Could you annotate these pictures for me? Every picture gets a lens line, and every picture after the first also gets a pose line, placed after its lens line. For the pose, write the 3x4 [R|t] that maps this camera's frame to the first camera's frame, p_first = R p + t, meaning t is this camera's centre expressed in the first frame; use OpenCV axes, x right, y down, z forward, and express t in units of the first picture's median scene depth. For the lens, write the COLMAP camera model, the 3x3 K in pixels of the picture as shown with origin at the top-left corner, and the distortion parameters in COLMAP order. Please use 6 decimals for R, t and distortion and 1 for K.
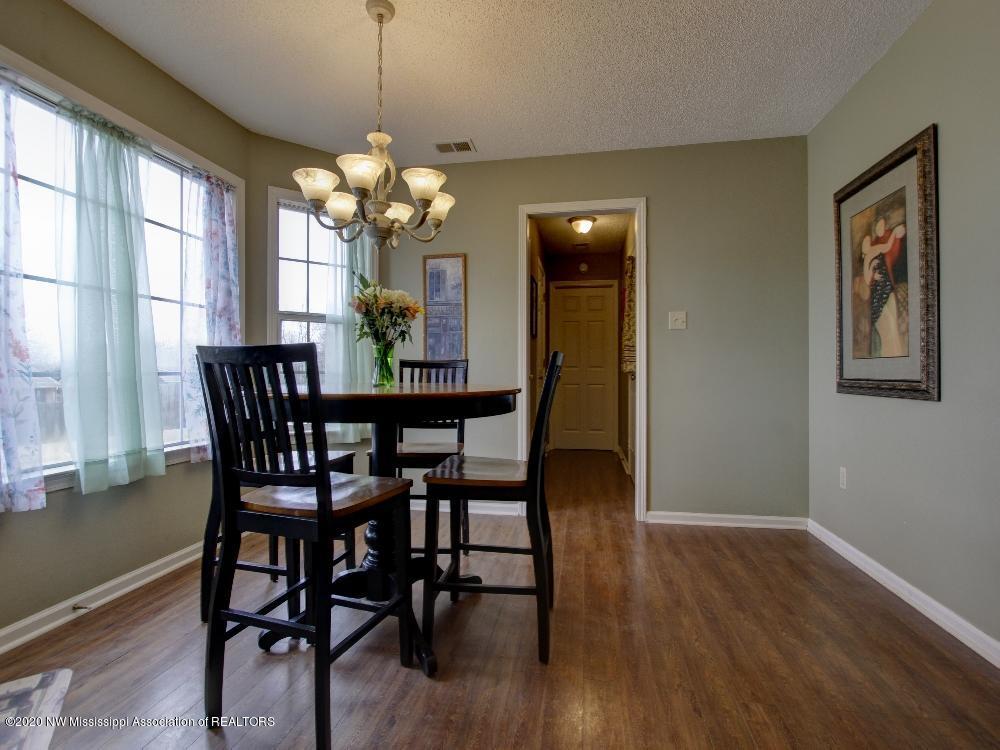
lens RADIAL K [[460.0, 0, 503.9], [0, 460.0, 370.8], [0, 0, 1]] dist [-0.011217, 0.000492]
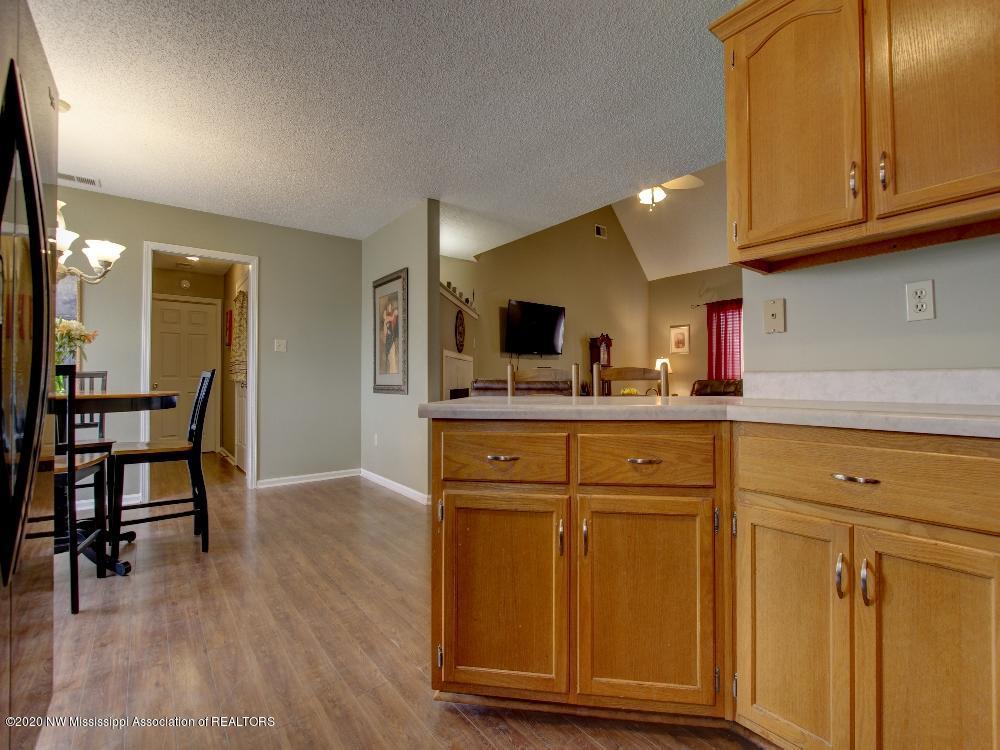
lens RADIAL K [[460.0, 0, 503.8], [0, 460.0, 371.9], [0, 0, 1]] dist [-0.011217, 0.000492]
pose [[0.669893, 0.013830, 0.742328, -0.293037], [0.000138, 0.999824, -0.018752, -0.000034], [-0.742457, 0.012665, 0.669774, -0.644429]]
